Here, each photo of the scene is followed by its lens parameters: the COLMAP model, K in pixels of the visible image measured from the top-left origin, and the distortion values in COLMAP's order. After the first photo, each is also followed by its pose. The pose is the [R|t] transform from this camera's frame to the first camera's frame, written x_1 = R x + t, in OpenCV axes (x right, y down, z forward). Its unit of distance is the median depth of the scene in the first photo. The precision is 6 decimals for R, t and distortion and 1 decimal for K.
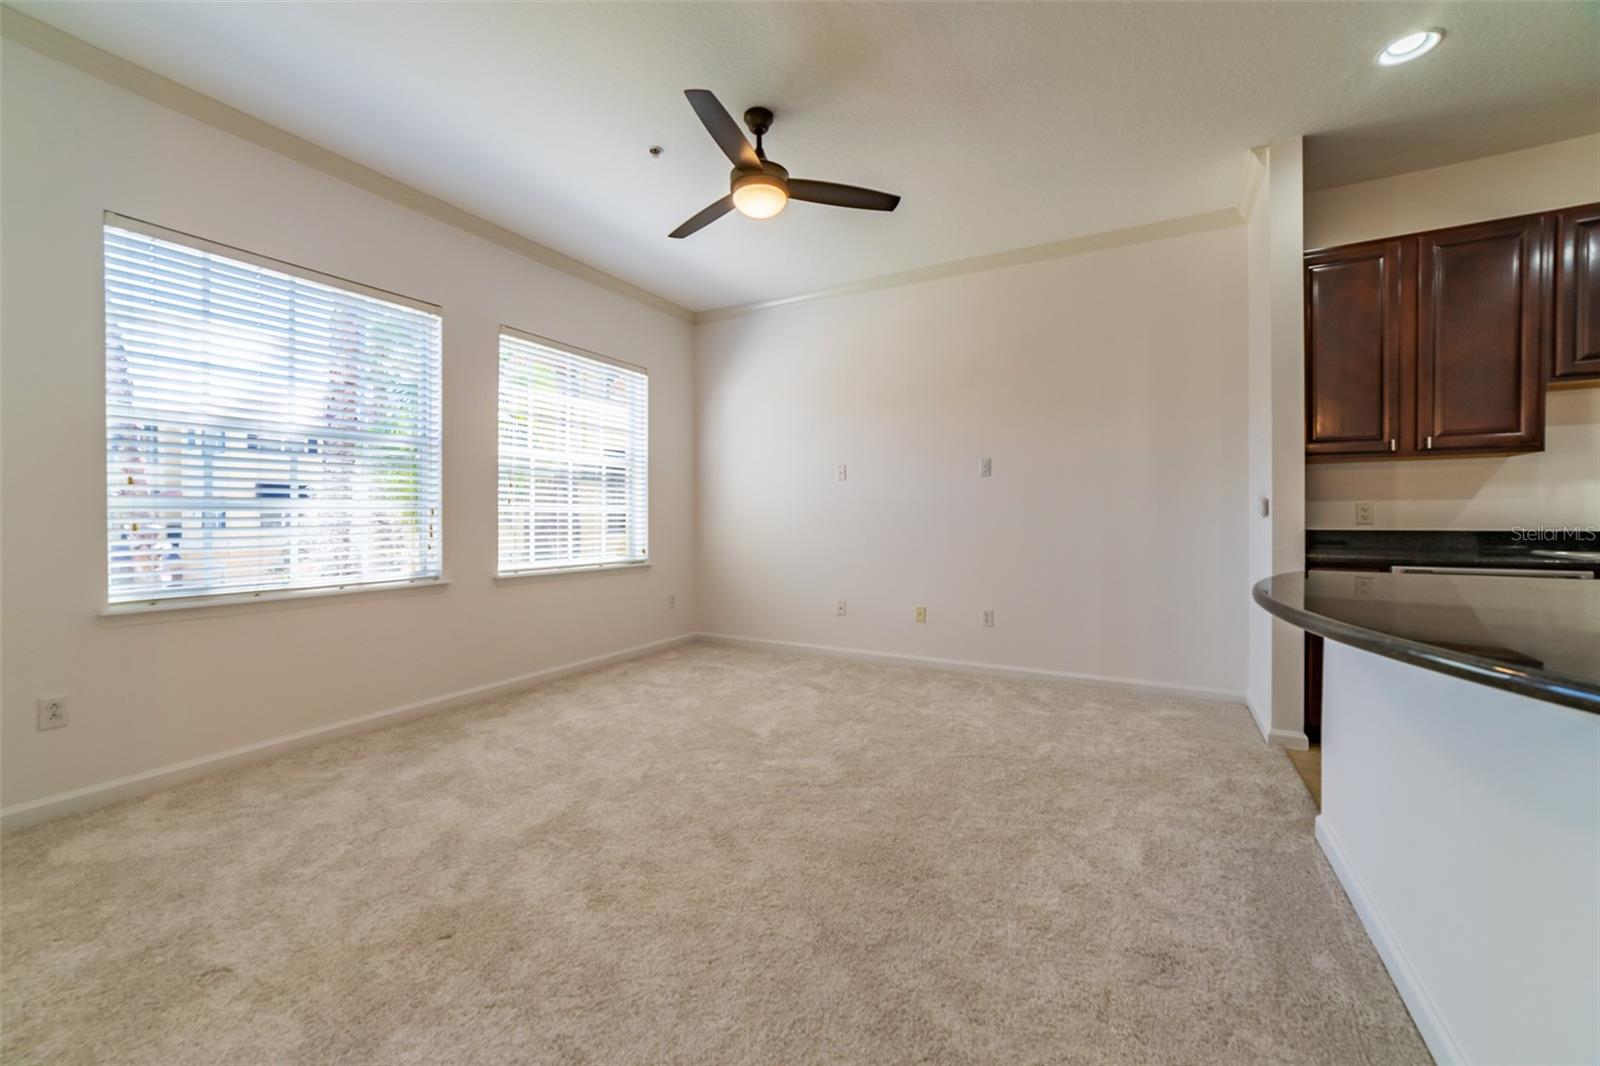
lens RADIAL K [[627.5, 0, 805.6], [0, 627.5, 522.2], [0, 0, 1]] dist [-0.019082, 0.007508]
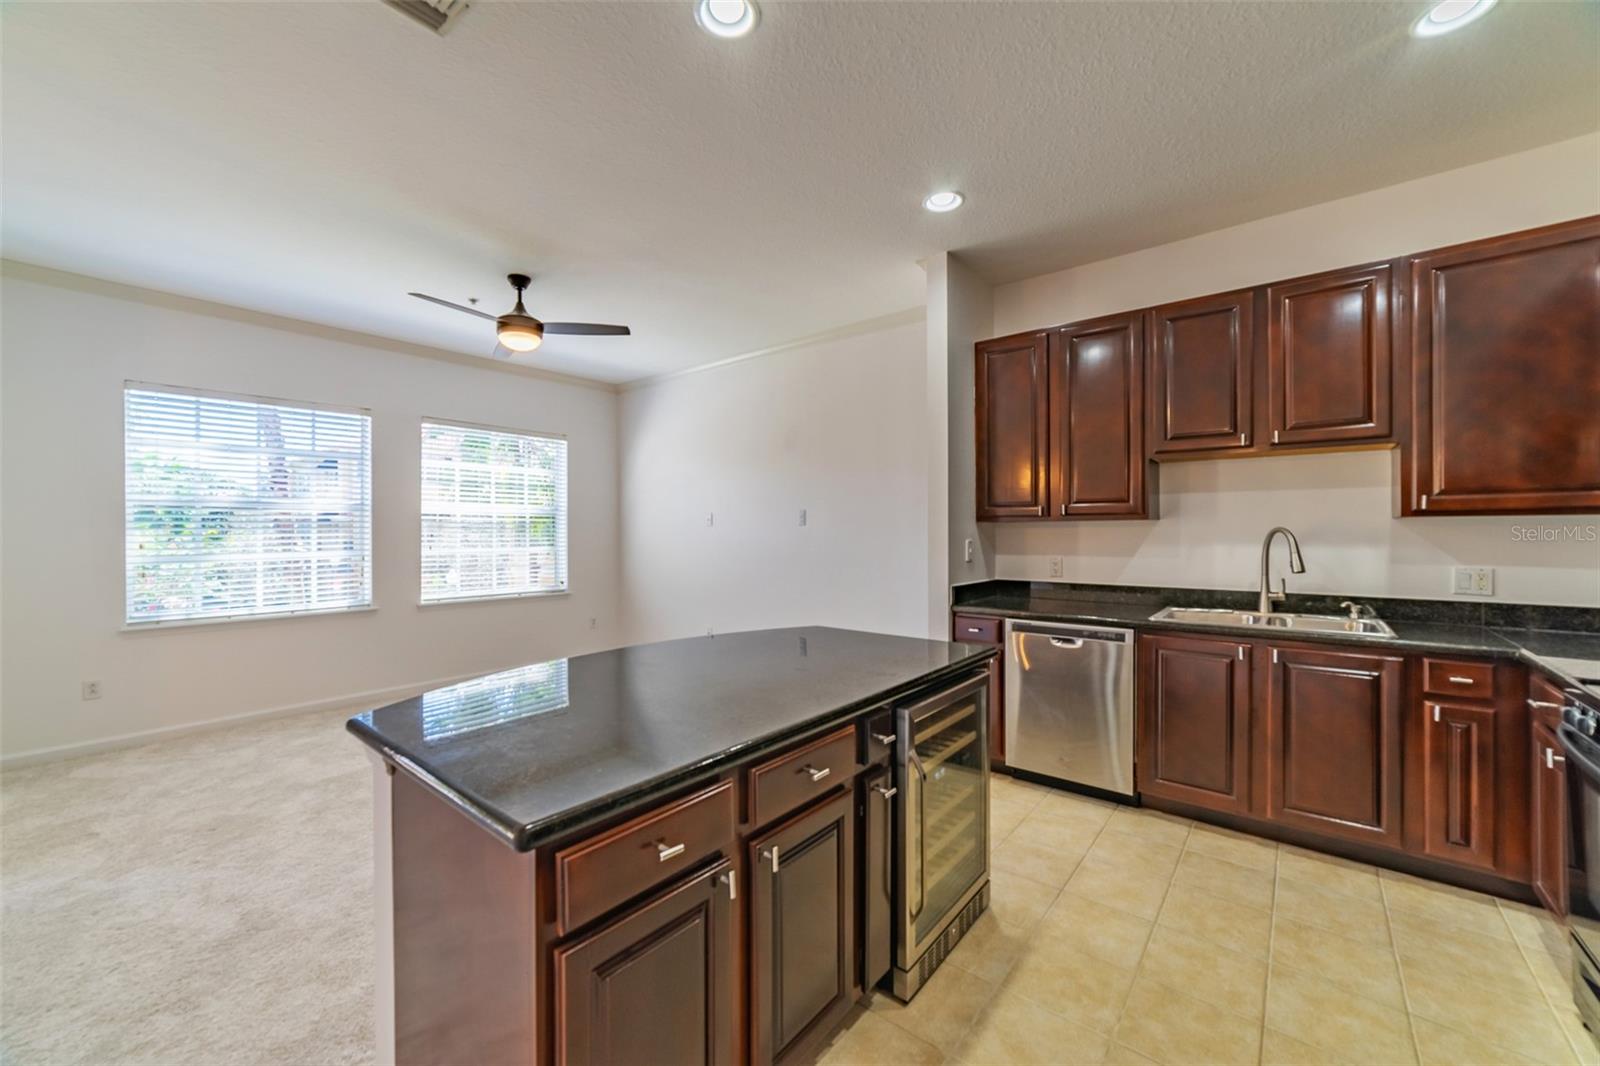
lens RADIAL K [[618.4, 0, 803.2], [0, 618.4, 531.6], [0, 0, 1]] dist [-0.016578, 0.006515]
pose [[0.983427, -0.000815, -0.181304, 0.650721], [-0.000388, 0.999978, -0.006600, -0.070735], [0.181306, 0.006561, 0.983405, -0.181204]]
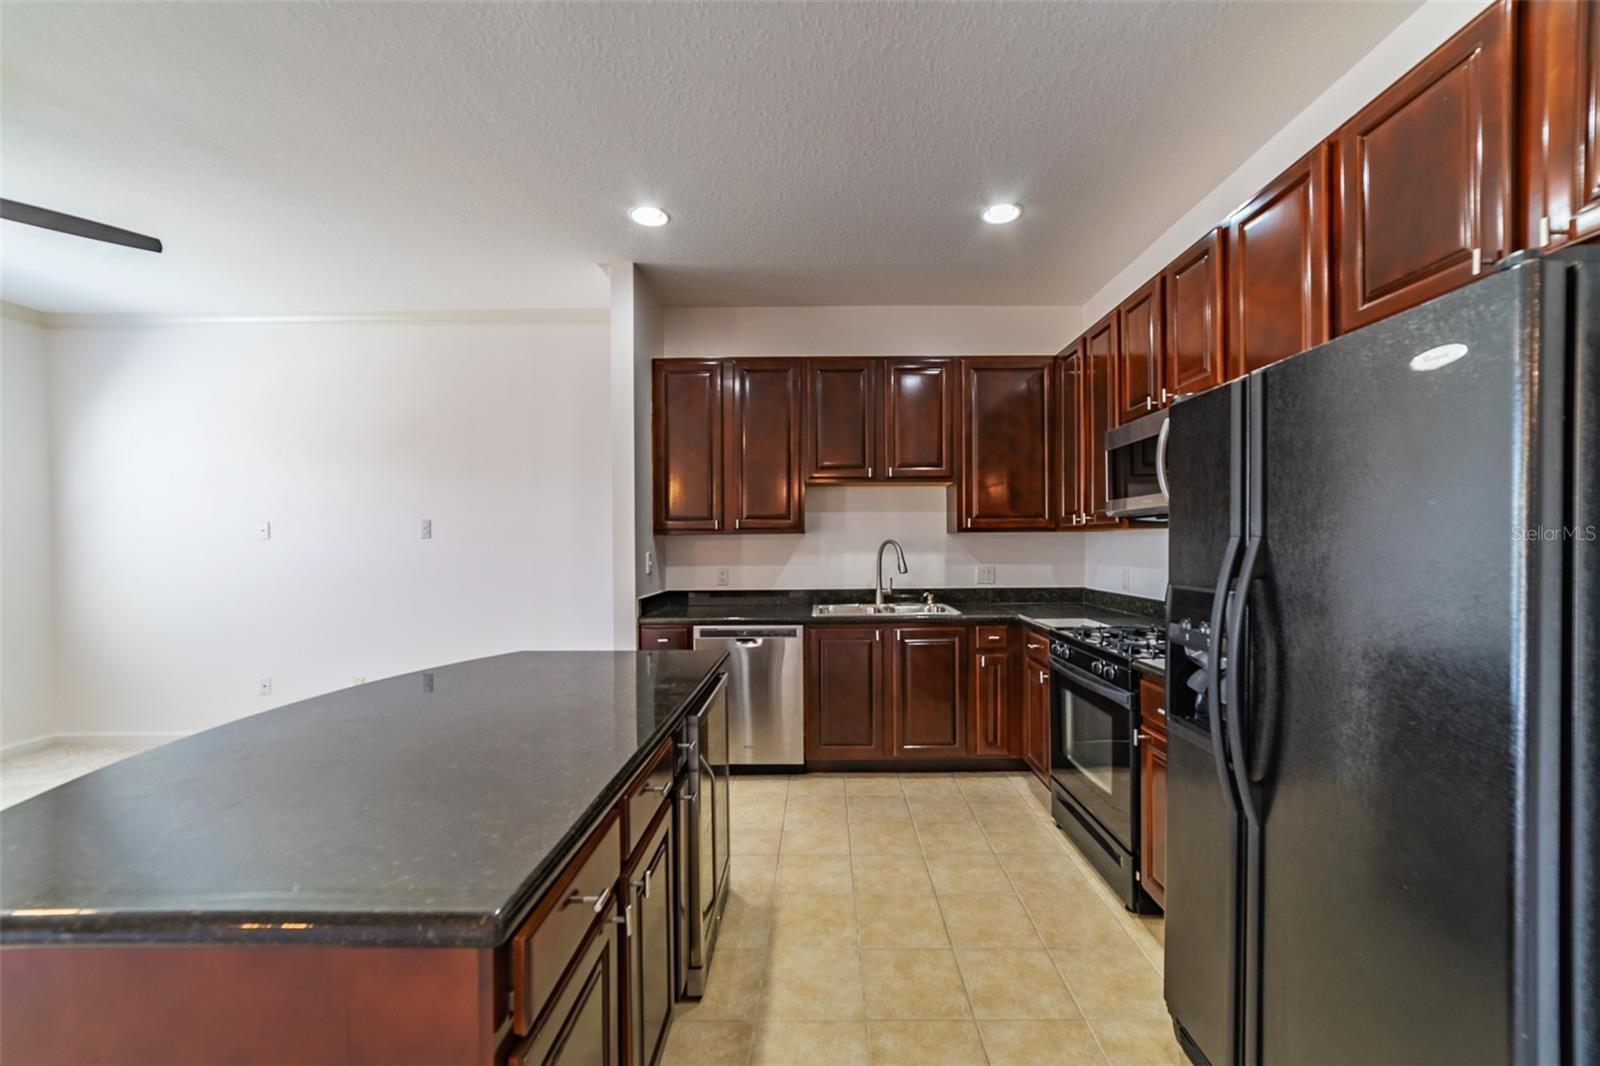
lens RADIAL K [[624.5, 0, 822.2], [0, 624.5, 547.8], [0, 0, 1]] dist [-0.012399, 0.000311]
pose [[0.876675, -0.007811, 0.481020, 0.476074], [0.008847, 0.999961, 0.000114, -0.068978], [-0.481002, 0.004156, 0.876710, -0.181569]]
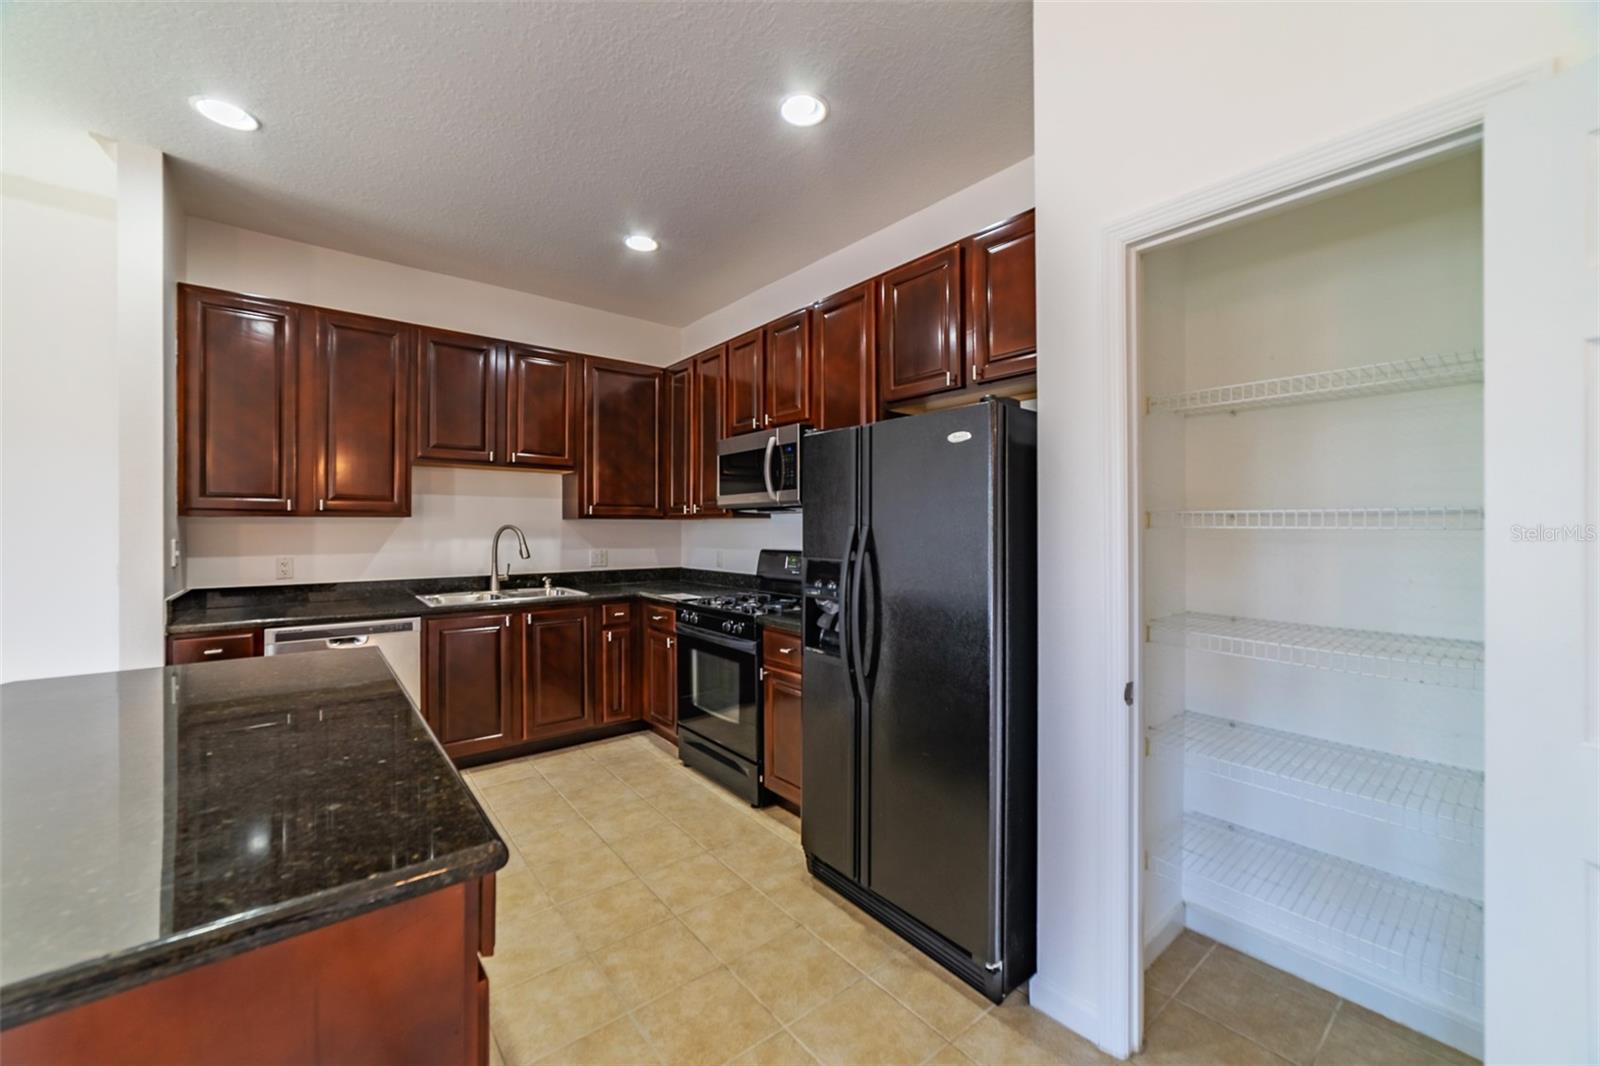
lens RADIAL K [[621.8, 0, 797.4], [0, 621.8, 525.9], [0, 0, 1]] dist [-0.012646, 0.007063]
pose [[0.377273, 0.004343, 0.926092, 0.286062], [0.006492, 0.999952, -0.007334, -0.069144], [-0.926079, 0.008780, 0.377227, -0.146431]]
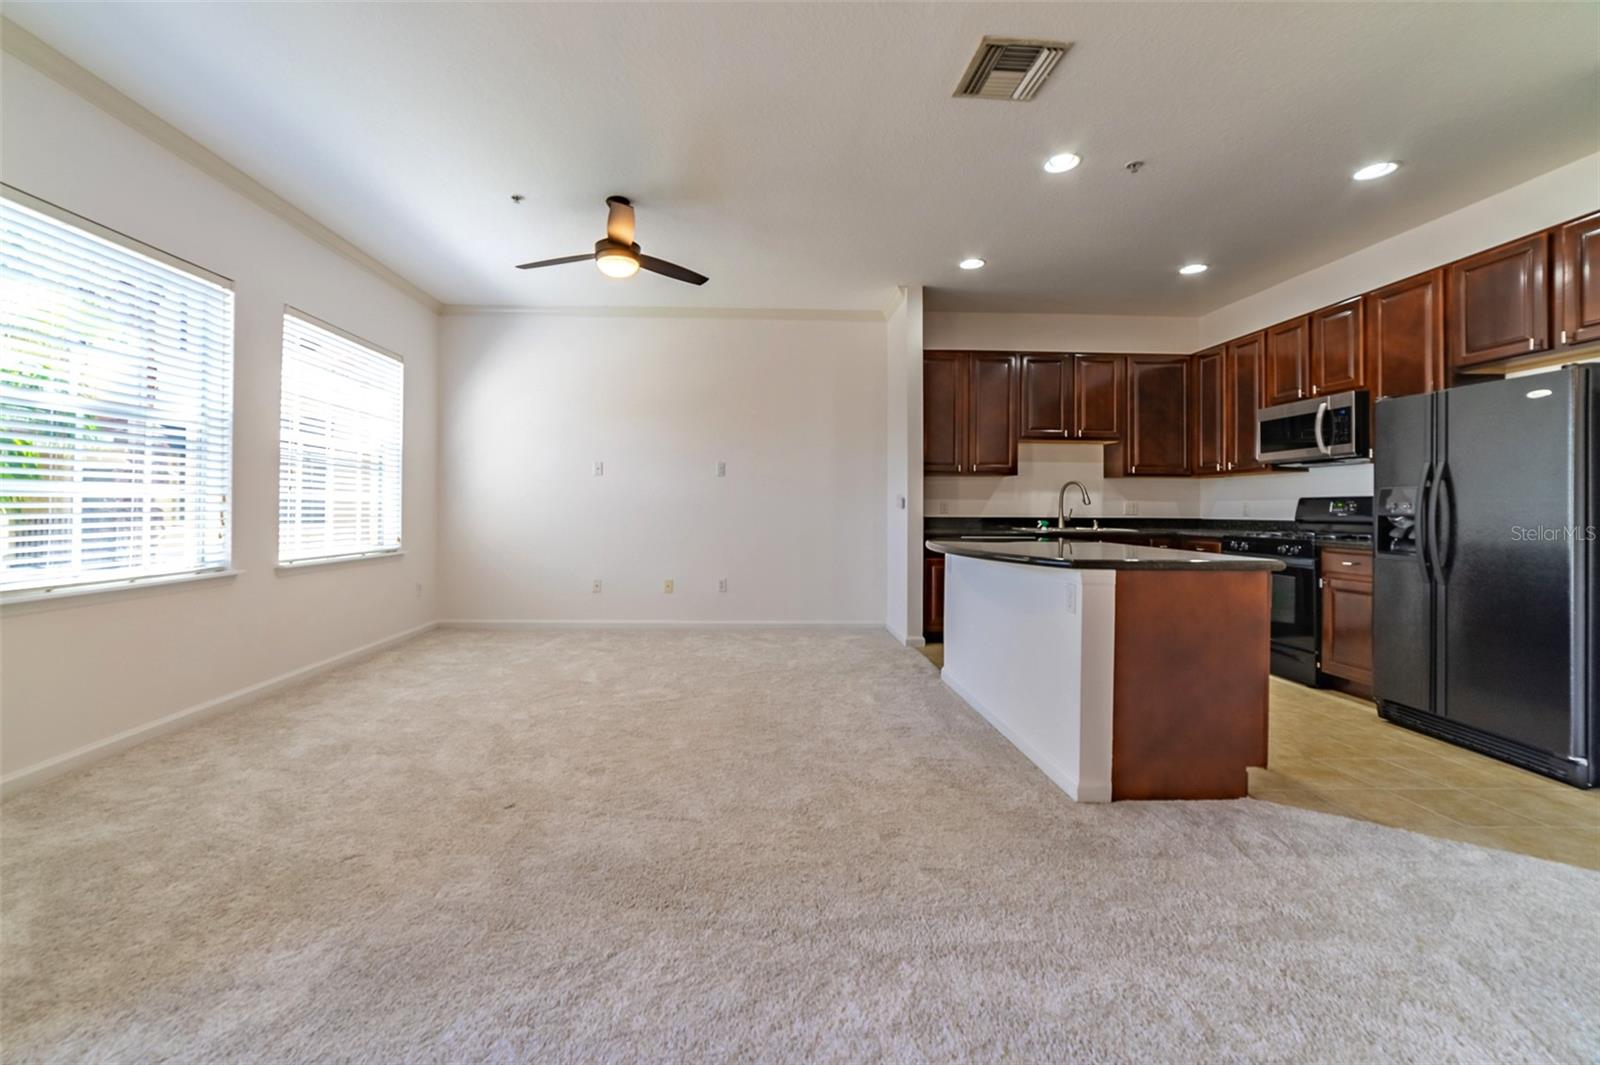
lens RADIAL K [[640.7, 0, 776.3], [0, 640.7, 504.5], [0, 0, 1]] dist [-0.001384, 0.000626]
pose [[0.857989, 0.009245, 0.513584, -0.400586], [-0.002813, 0.999908, -0.013300, 0.003430], [-0.513660, 0.009966, 0.857936, -0.270605]]
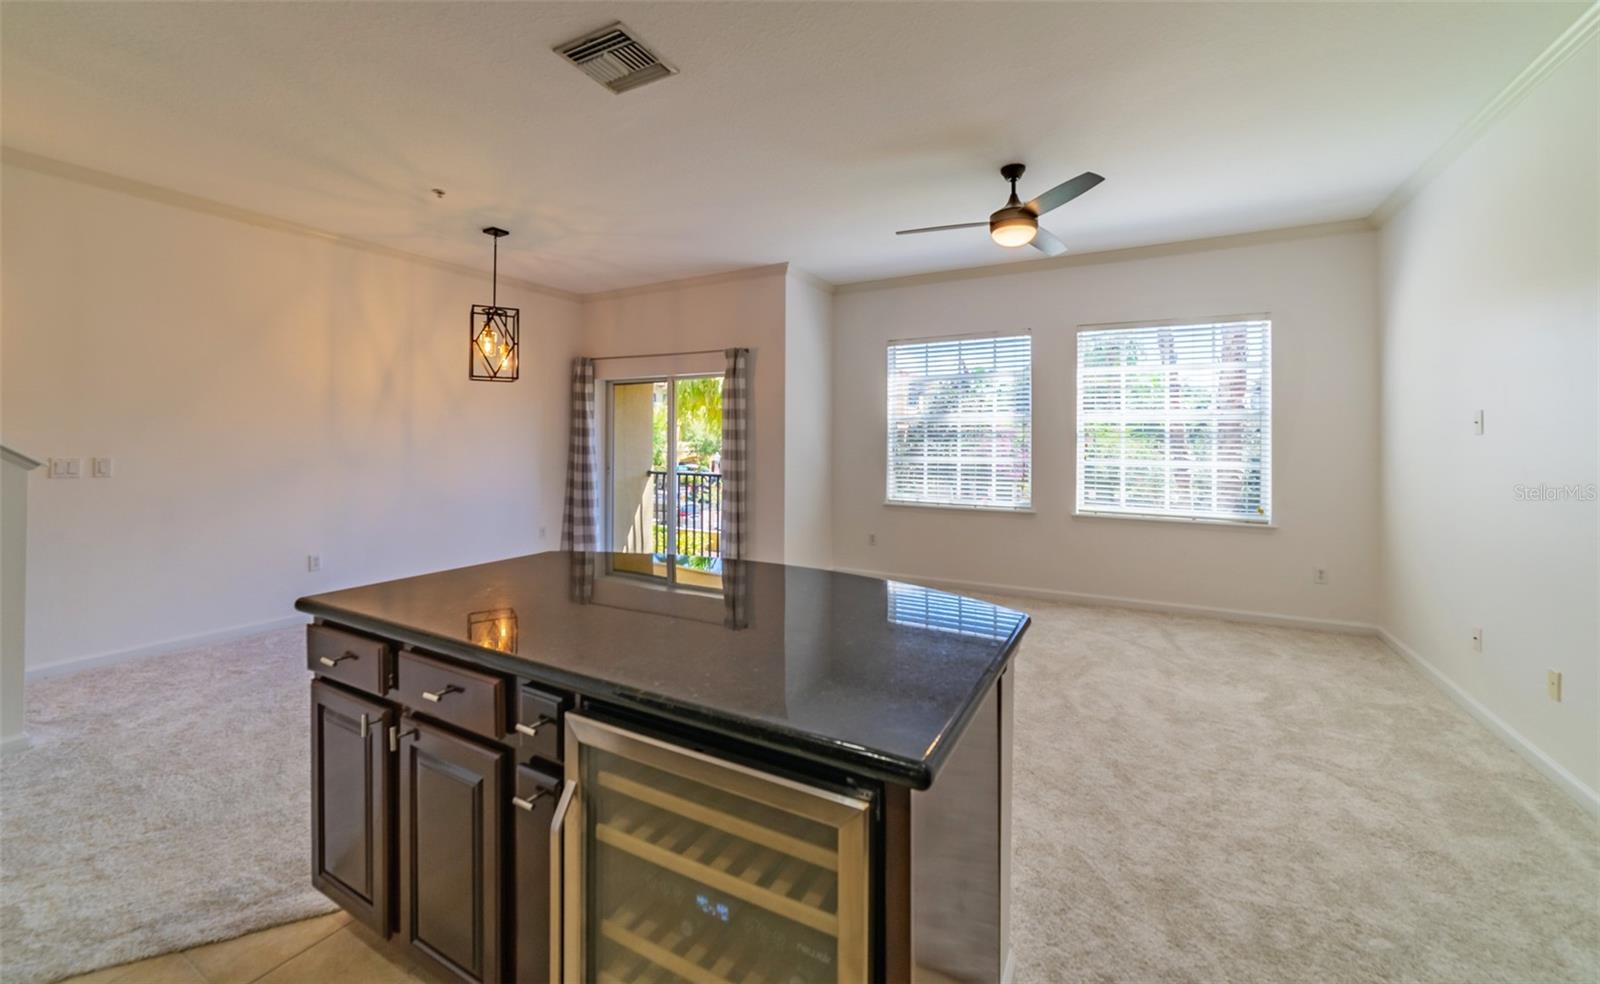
lens RADIAL K [[622.7, 0, 801.8], [0, 622.7, 438.3], [0, 0, 1]] dist [-0.000933, -0.000102]
pose [[0.007294, -0.000110, -0.999973, 0.982944], [-0.014776, 0.999891, -0.000218, -0.077726], [0.999864, 0.014777, 0.007291, 0.463591]]
